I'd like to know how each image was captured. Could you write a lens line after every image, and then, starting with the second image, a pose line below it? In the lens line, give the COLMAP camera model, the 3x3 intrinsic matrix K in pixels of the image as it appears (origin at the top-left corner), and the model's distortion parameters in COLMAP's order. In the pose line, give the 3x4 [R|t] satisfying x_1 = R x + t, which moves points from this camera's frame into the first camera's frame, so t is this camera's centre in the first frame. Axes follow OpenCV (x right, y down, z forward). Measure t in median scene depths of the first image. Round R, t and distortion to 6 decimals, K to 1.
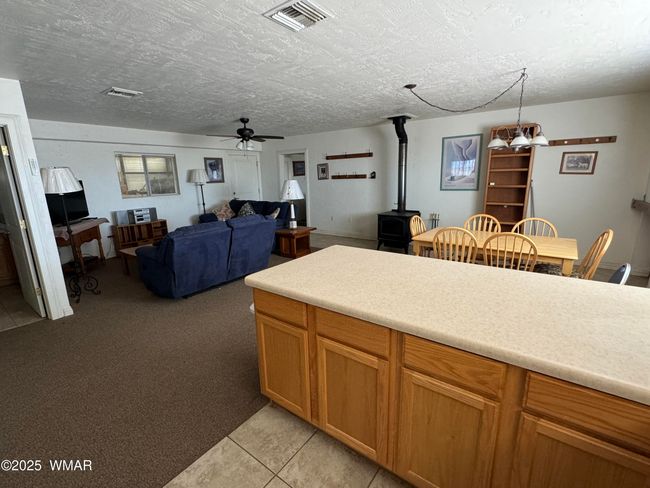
lens RADIAL K [[309.1, 0, 325.0], [0, 309.1, 244.0], [0, 0, 1]] dist [0.000098, -0.000037]
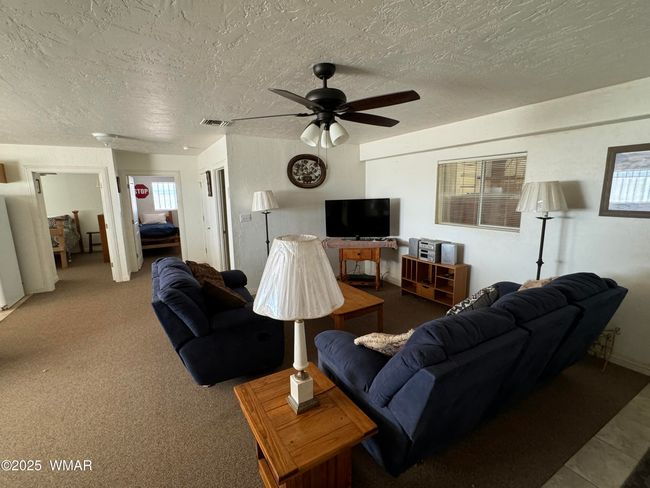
lens RADIAL K [[309.1, 0, 325.0], [0, 309.1, 244.0], [0, 0, 1]] dist [0.000098, -0.000037]
pose [[-0.387097, 0.179765, -0.904345, 0.125114], [-0.188916, 0.944539, 0.268619, -0.252646], [0.902478, 0.274827, -0.331668, 1.029802]]
